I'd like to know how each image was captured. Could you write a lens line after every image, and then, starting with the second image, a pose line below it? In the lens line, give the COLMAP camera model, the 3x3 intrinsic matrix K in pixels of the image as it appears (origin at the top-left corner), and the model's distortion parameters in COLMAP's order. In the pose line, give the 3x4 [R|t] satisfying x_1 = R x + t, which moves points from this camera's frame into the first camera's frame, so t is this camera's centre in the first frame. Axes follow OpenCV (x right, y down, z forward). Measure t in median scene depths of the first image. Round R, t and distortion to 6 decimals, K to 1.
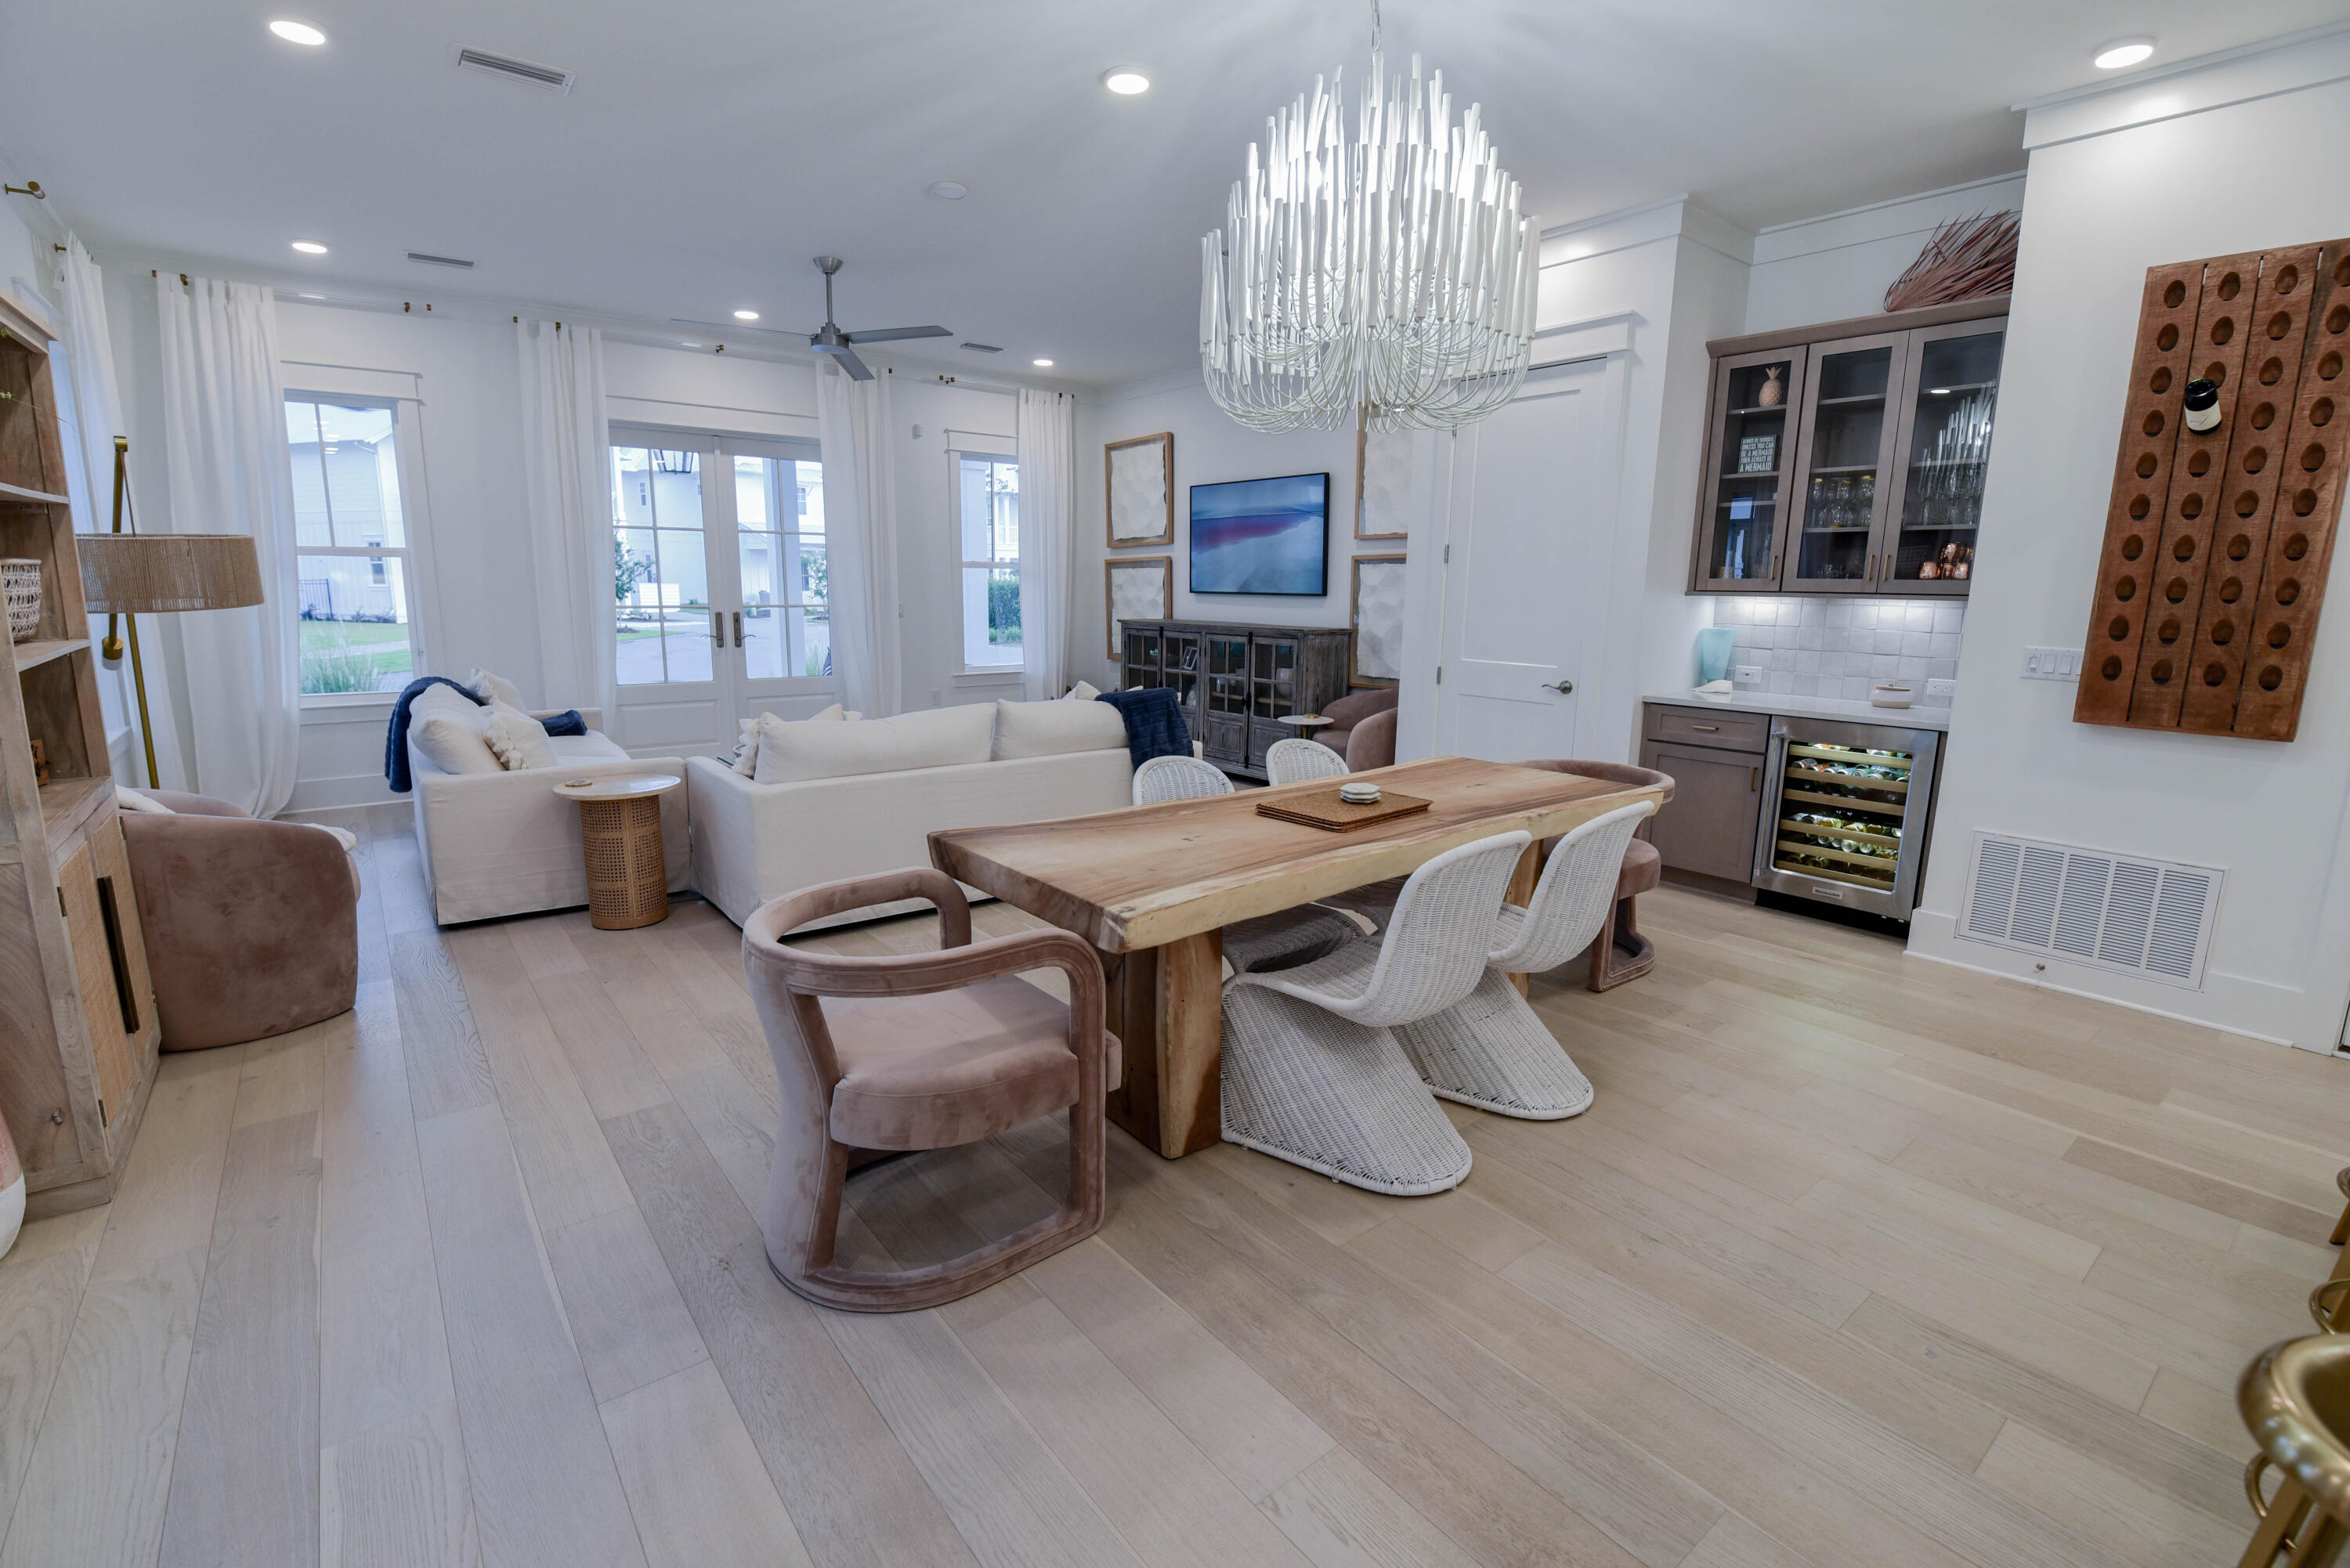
lens RADIAL K [[1031.6, 0, 1142.1], [0, 1031.6, 765.1], [0, 0, 1]] dist [-0.000685, -0.008730]
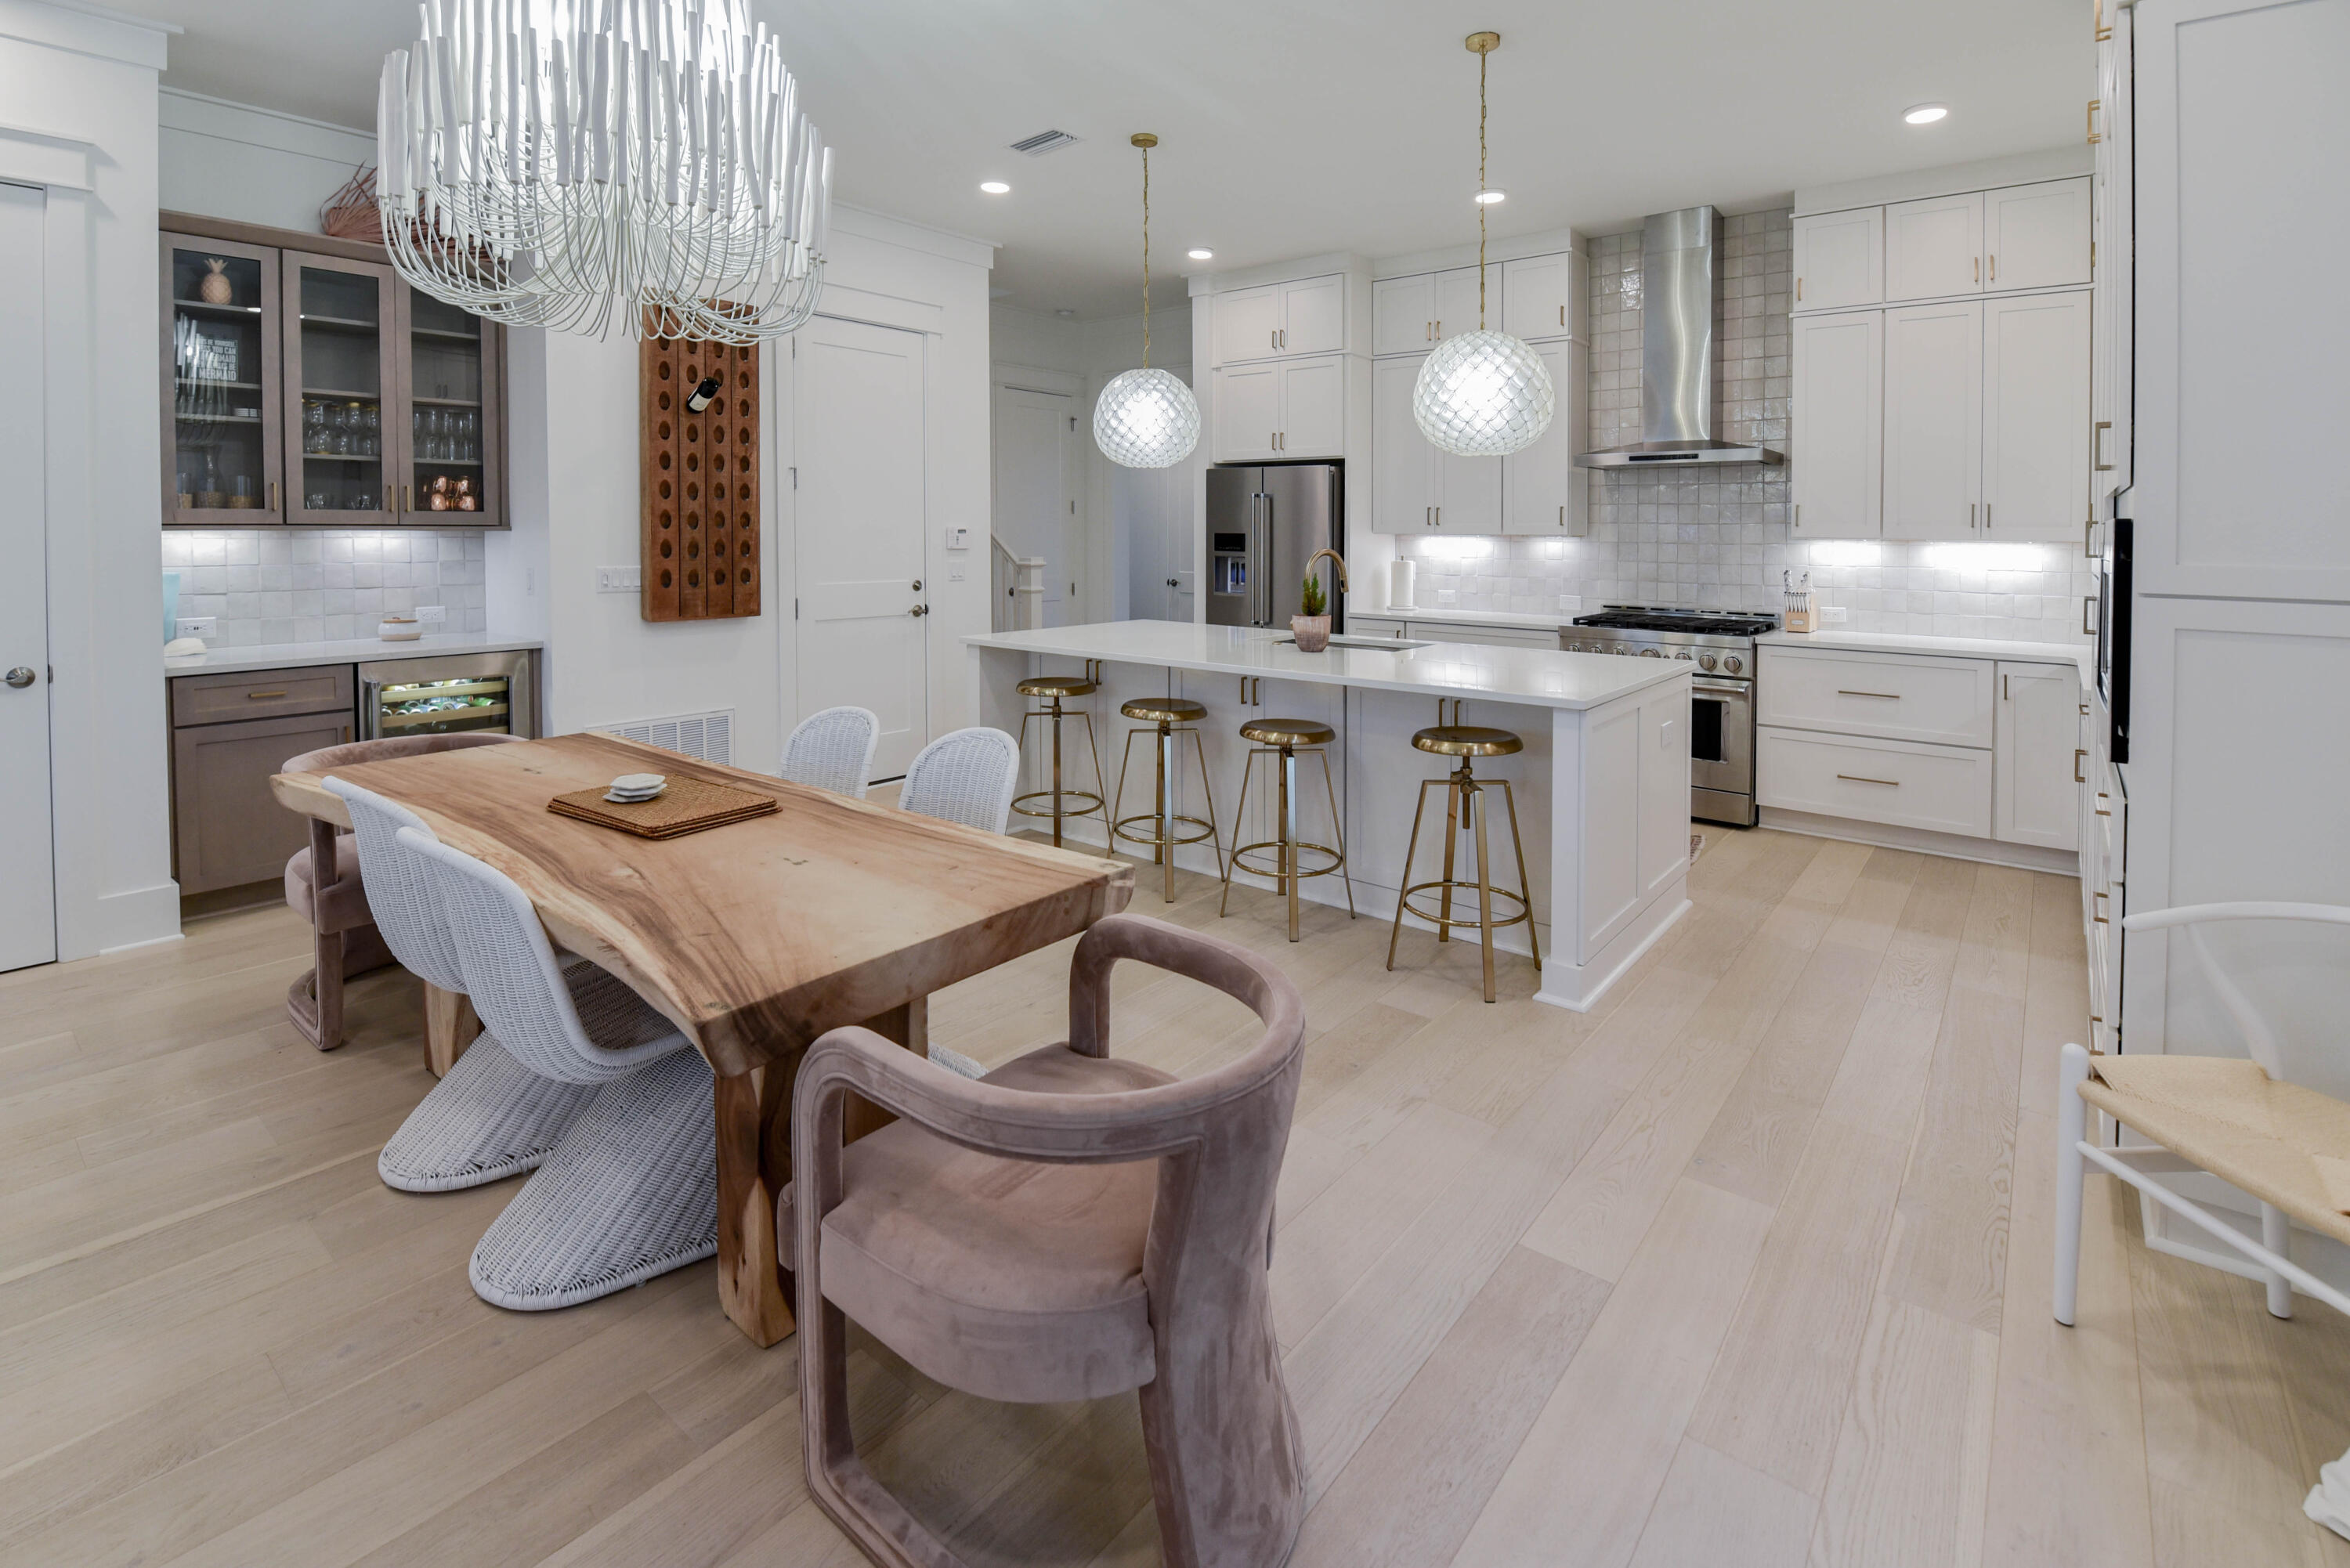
lens RADIAL K [[1125.7, 0, 1182.2], [0, 1125.7, 566.1], [0, 0, 1]] dist [0.000906, -0.029420]
pose [[-0.250599, -0.045073, 0.967041, -0.482221], [0.160816, 0.983099, 0.087495, -0.099593], [-0.954640, 0.177442, -0.239116, 0.538731]]
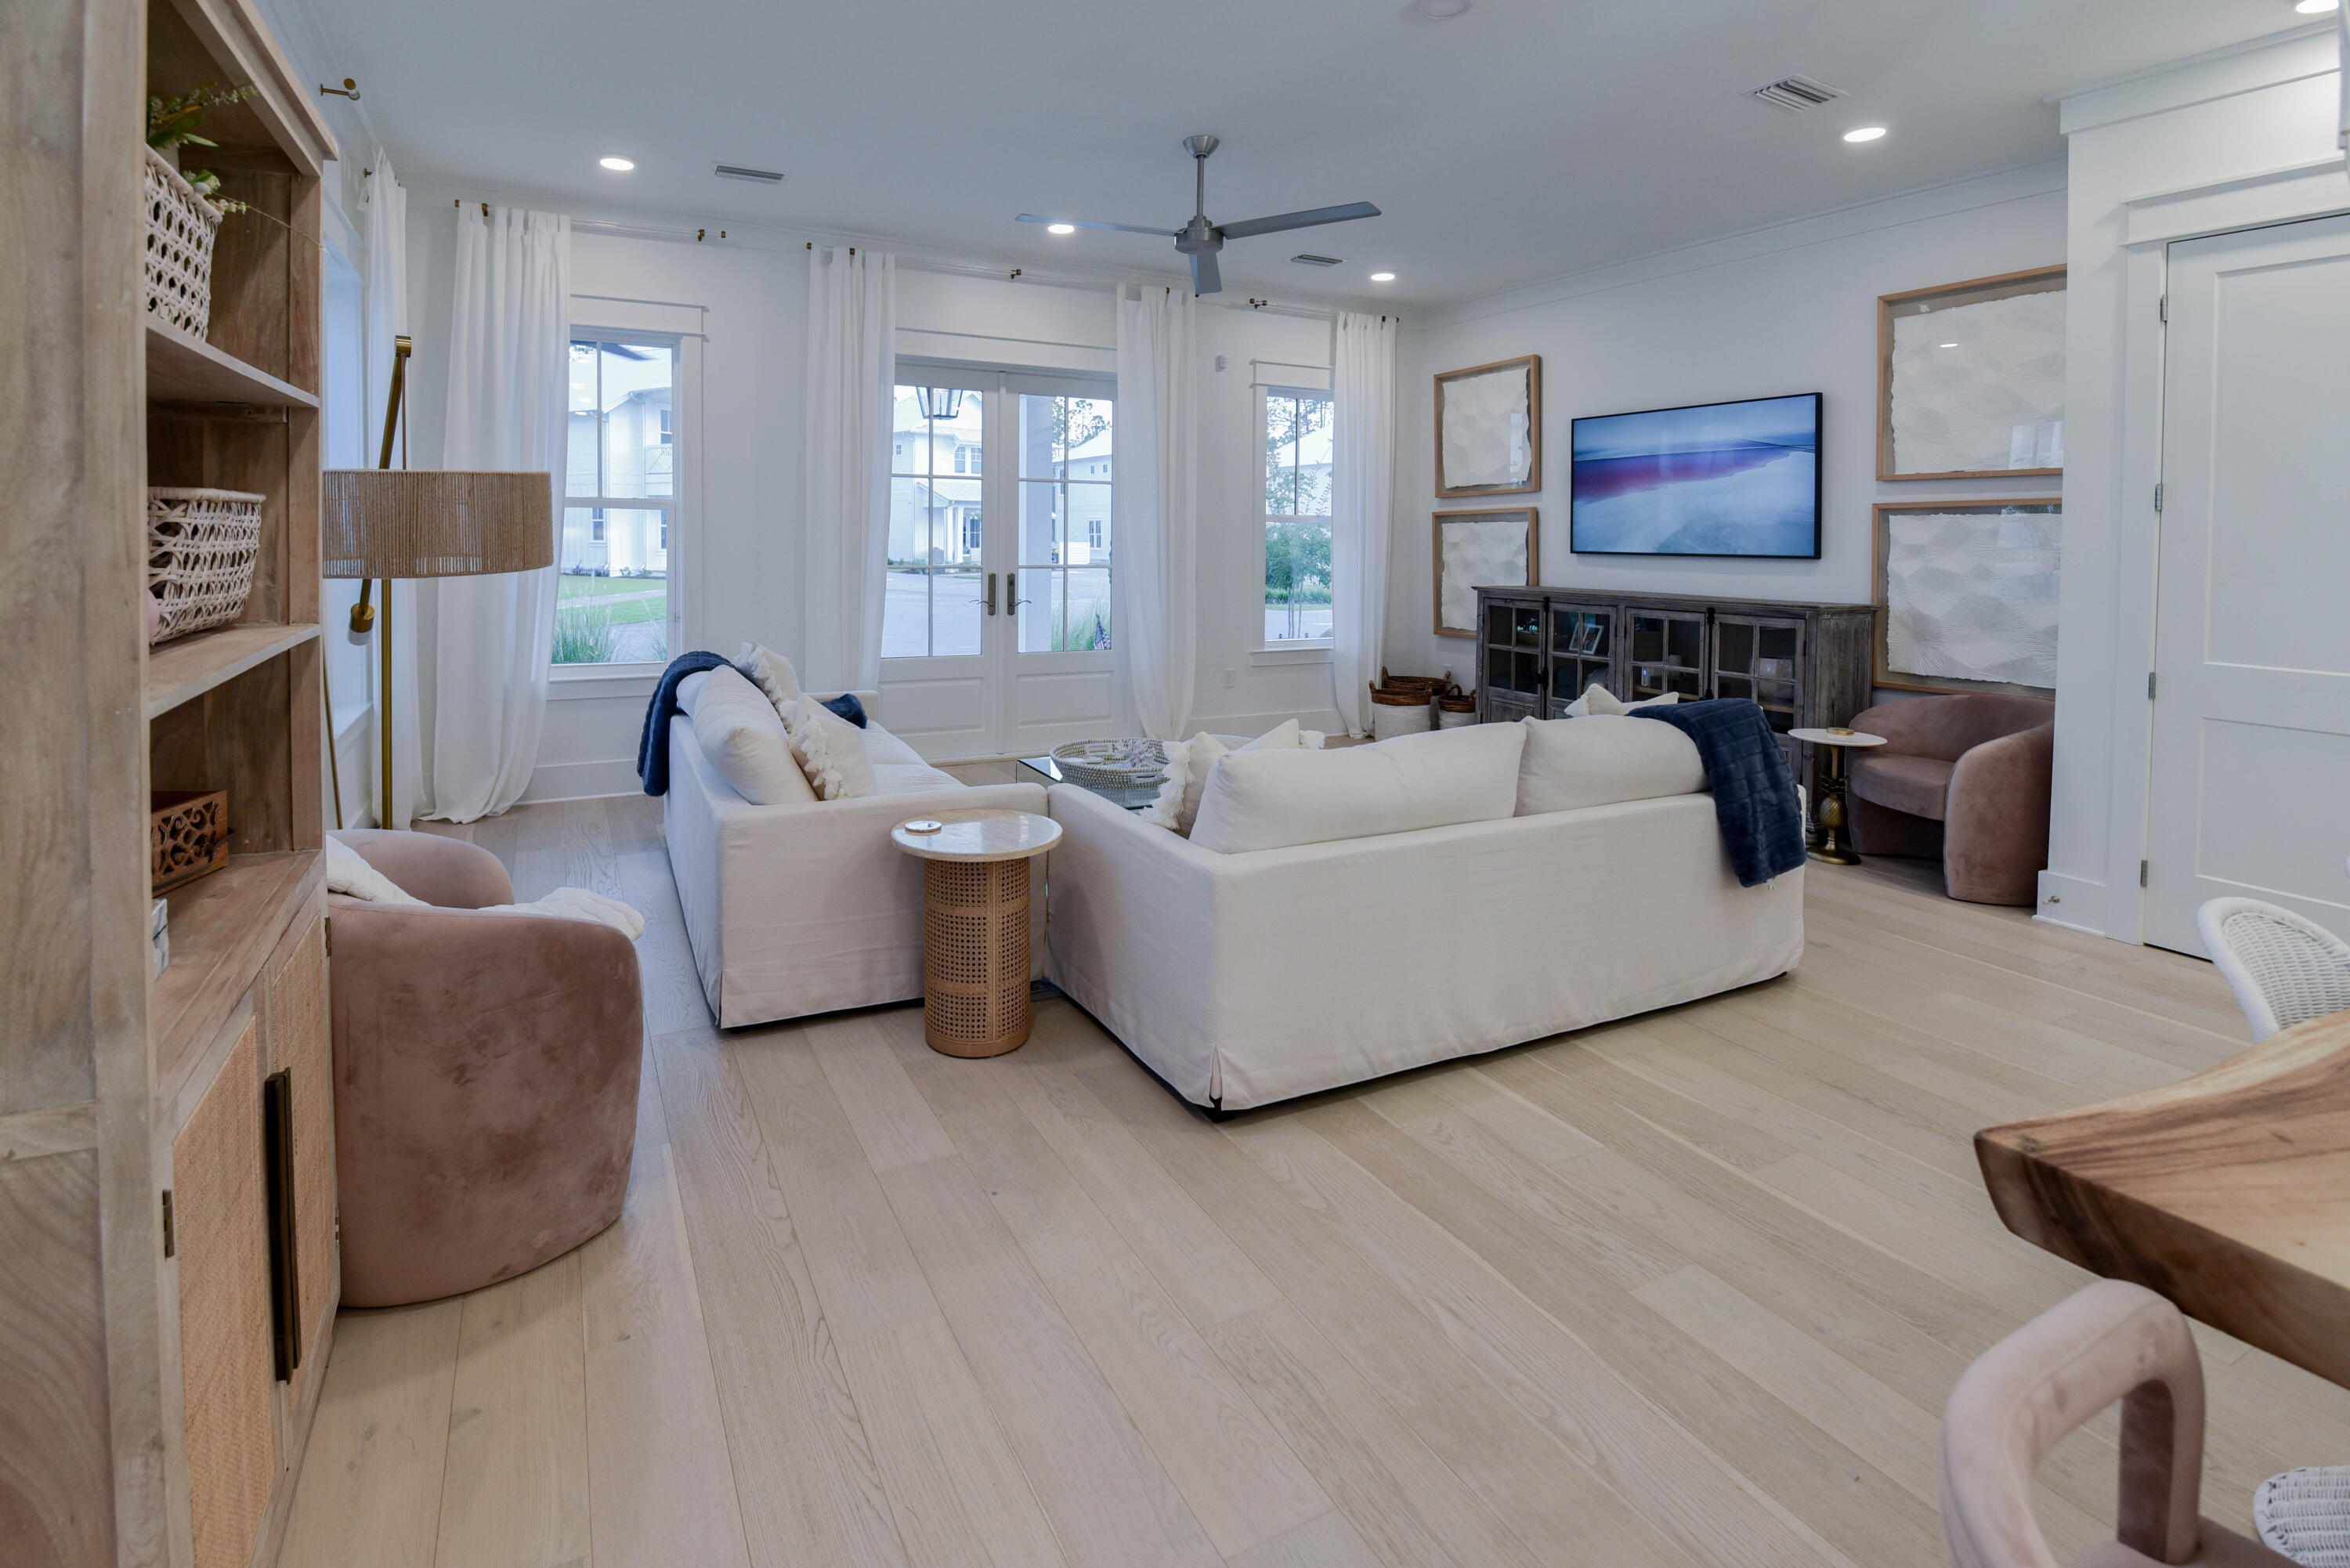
lens RADIAL K [[1066.7, 0, 1090.8], [0, 1066.7, 566.8], [0, 0, 1]] dist [0.002000, -0.012998]
pose [[0.981306, 0.006928, -0.192331, -0.294901], [-0.035624, 0.988621, -0.146146, -0.052148], [0.189130, 0.150265, 0.970387, 0.299303]]
